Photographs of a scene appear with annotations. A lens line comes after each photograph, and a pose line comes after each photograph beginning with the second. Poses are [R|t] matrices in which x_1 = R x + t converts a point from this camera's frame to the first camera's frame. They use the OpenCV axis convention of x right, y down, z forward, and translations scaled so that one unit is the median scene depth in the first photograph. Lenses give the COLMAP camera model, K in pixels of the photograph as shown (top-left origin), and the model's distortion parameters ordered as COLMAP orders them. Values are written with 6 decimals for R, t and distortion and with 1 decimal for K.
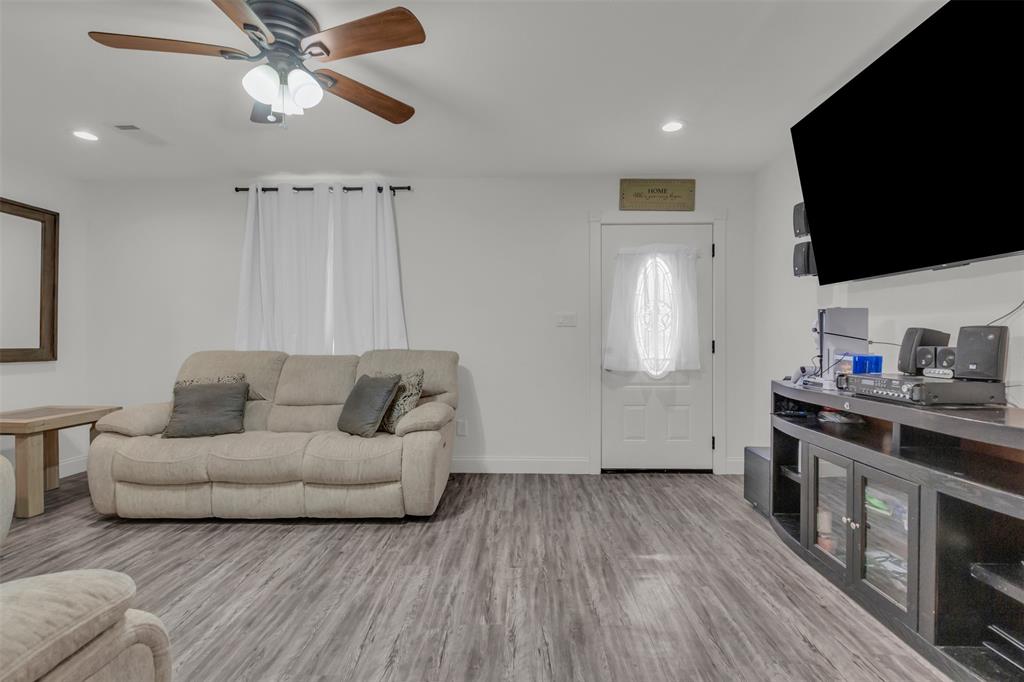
lens RADIAL K [[472.5, 0, 512.4], [0, 472.5, 342.2], [0, 0, 1]] dist [0.004100, -0.002014]
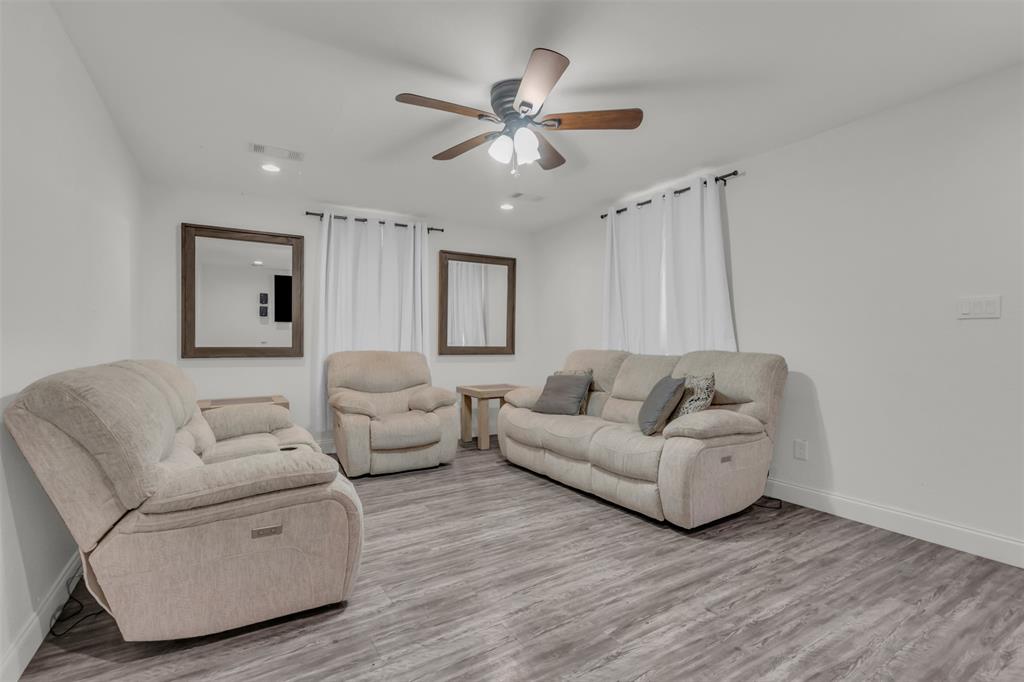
lens RADIAL K [[472.5, 0, 510.0], [0, 472.5, 344.1], [0, 0, 1]] dist [0.004100, -0.002014]
pose [[0.545990, 0.004125, -0.837781, 0.417751], [-0.004685, 0.999987, 0.001871, 0.002353], [0.837778, 0.002903, 0.546003, 0.198624]]
